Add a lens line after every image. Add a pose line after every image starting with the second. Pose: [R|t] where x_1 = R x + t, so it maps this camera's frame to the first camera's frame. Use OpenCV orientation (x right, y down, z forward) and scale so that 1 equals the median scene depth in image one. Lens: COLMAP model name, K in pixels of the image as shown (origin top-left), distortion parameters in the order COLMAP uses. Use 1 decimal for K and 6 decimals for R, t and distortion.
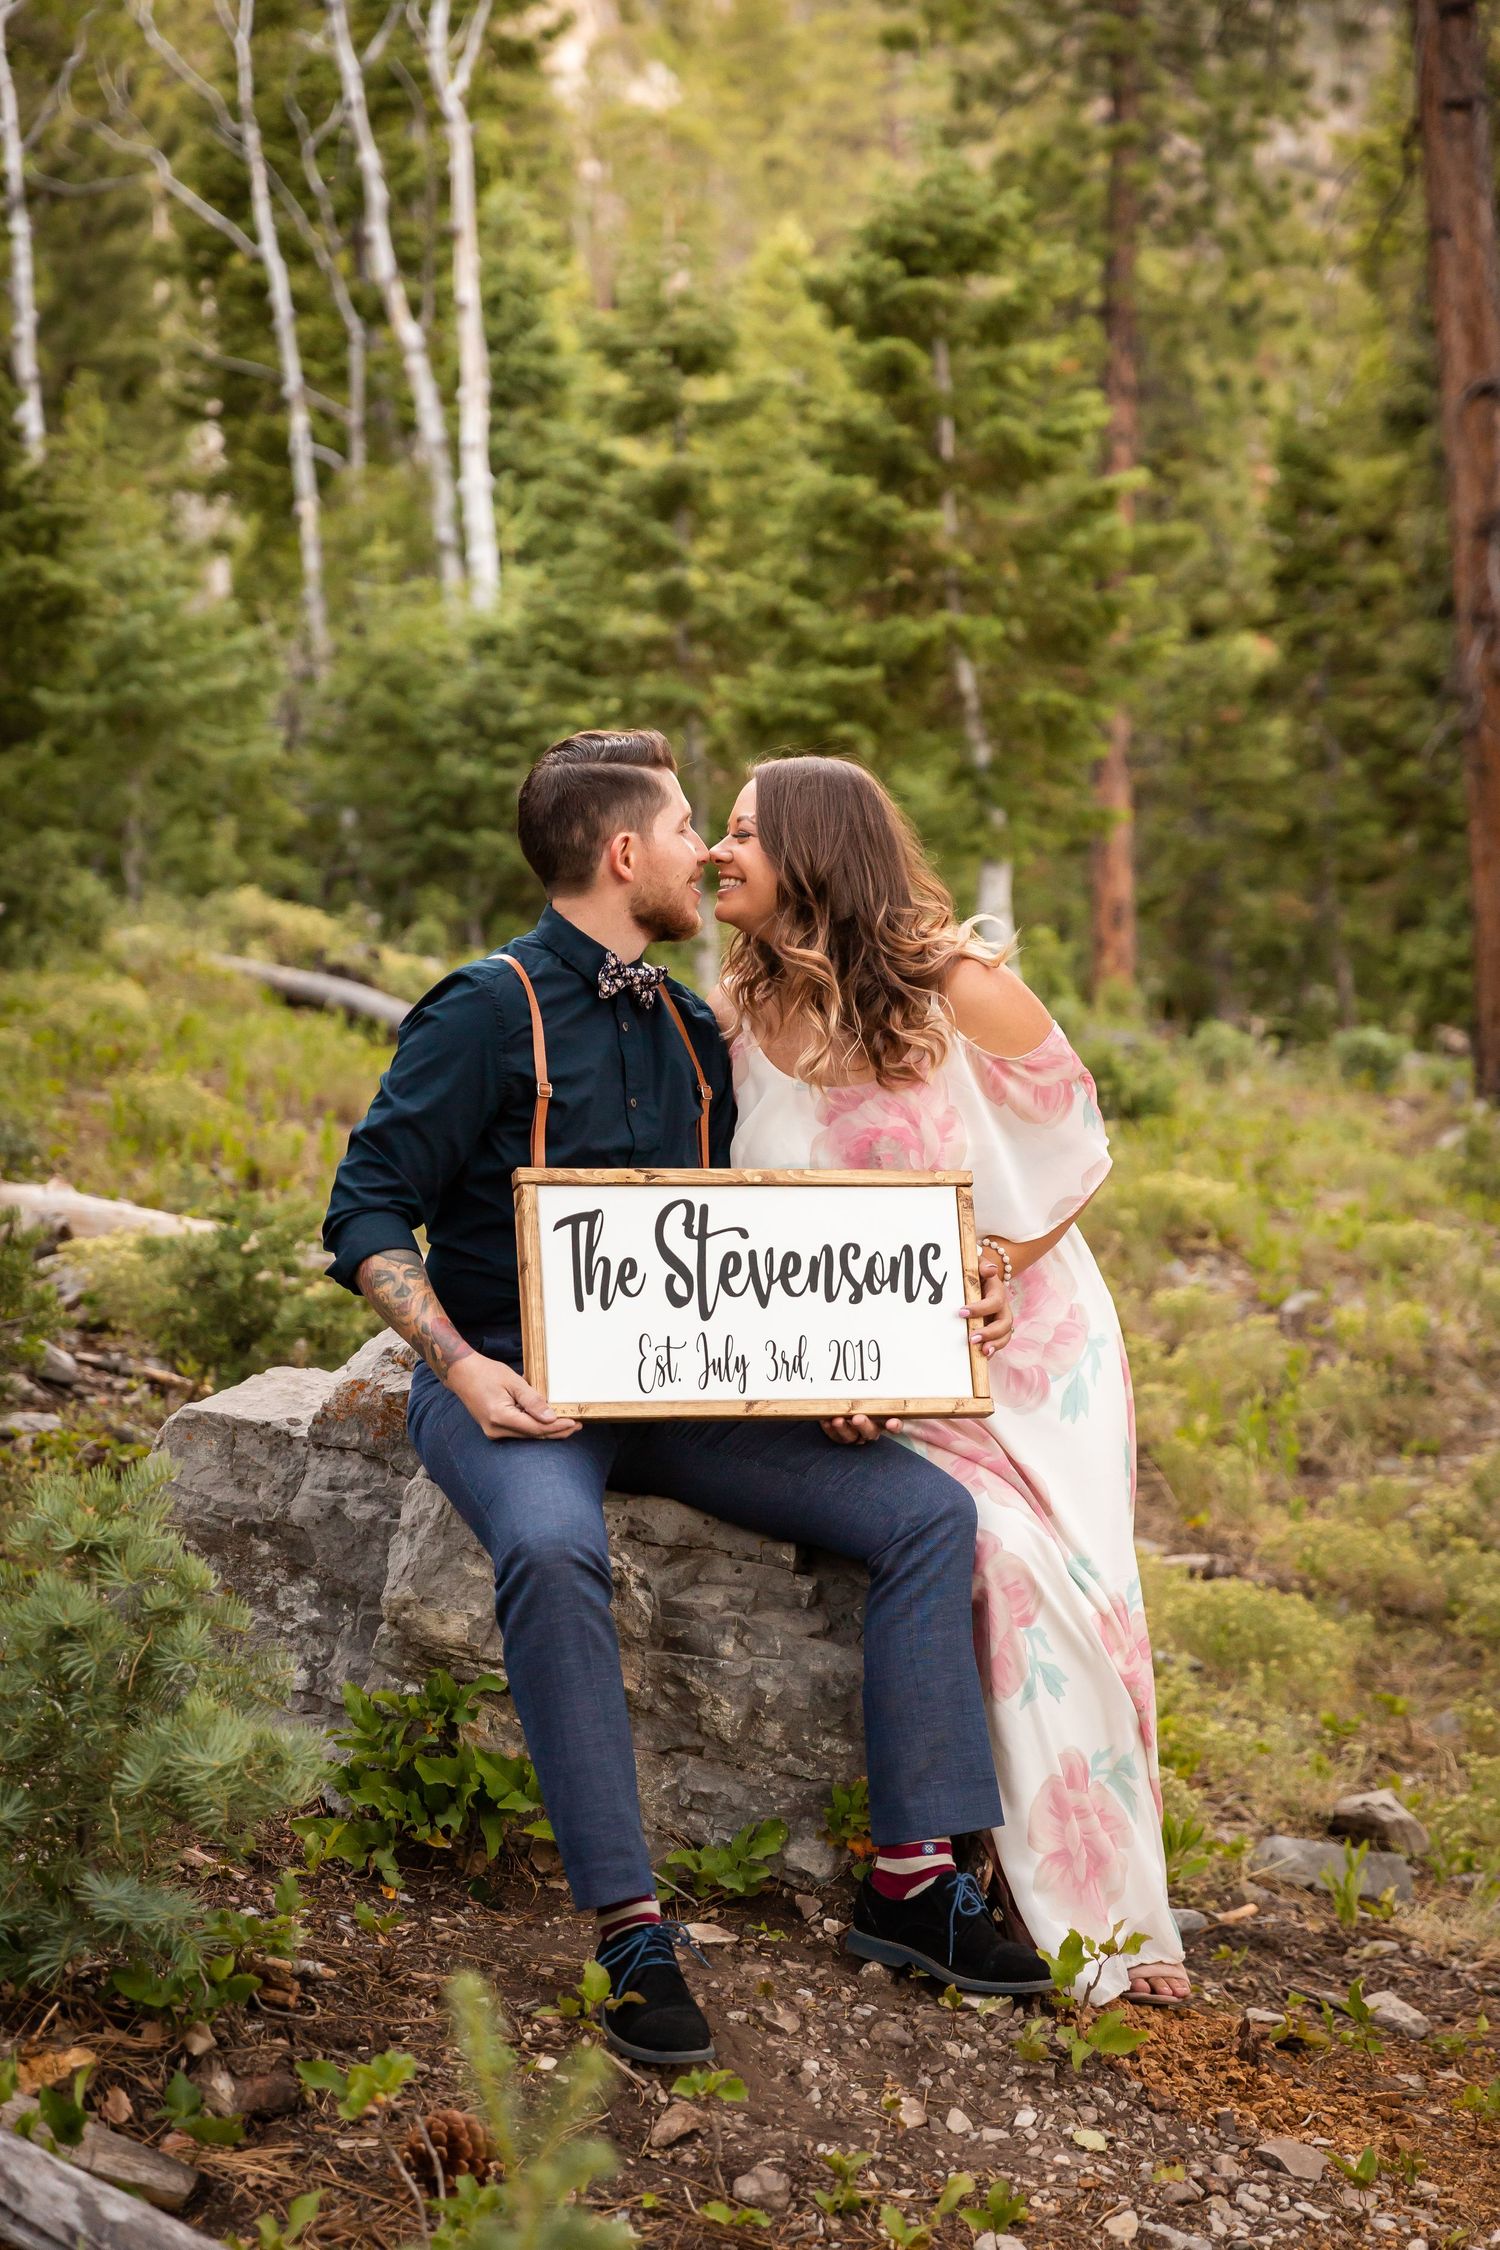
lens RADIAL K [[4555.5, 0, 751.7], [0, 4555.5, 1128.9], [0, 0, 1]] dist [0.029547, 0.000000]
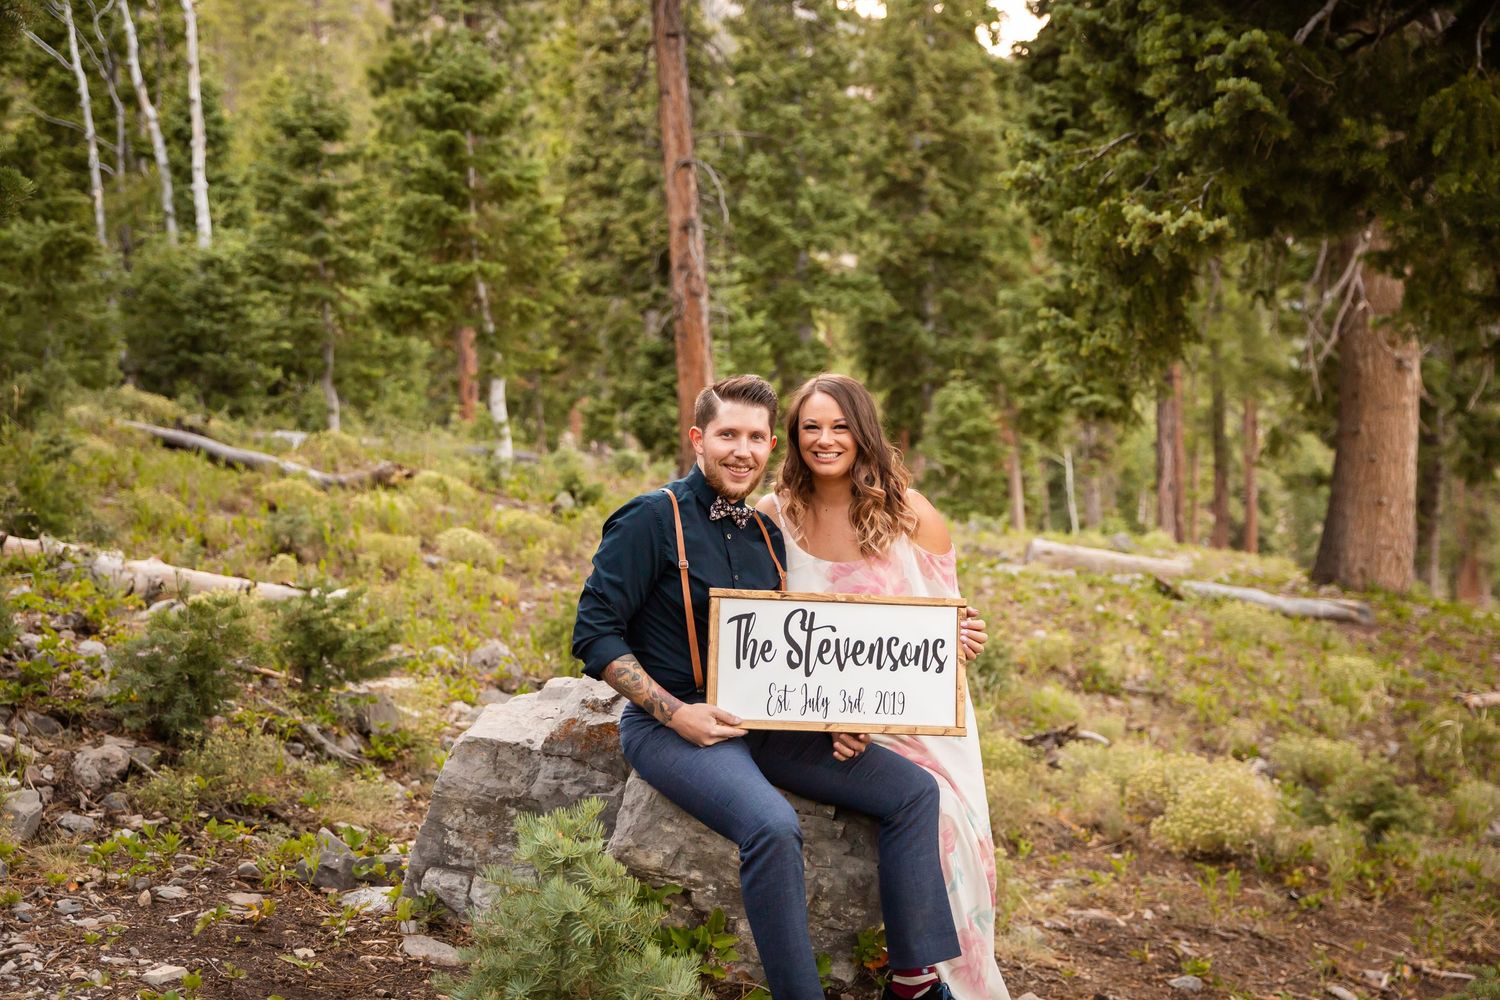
lens RADIAL K [[1940.0, 0, 751.5], [0, 1940.0, 500.0], [0, 0, 1]] dist [0.027305, 0.000000]
pose [[0.959940, -0.006261, 0.280137, -0.088040], [0.001236, 0.999835, 0.018112, -0.017389], [-0.280204, -0.017040, 0.959789, 0.089110]]
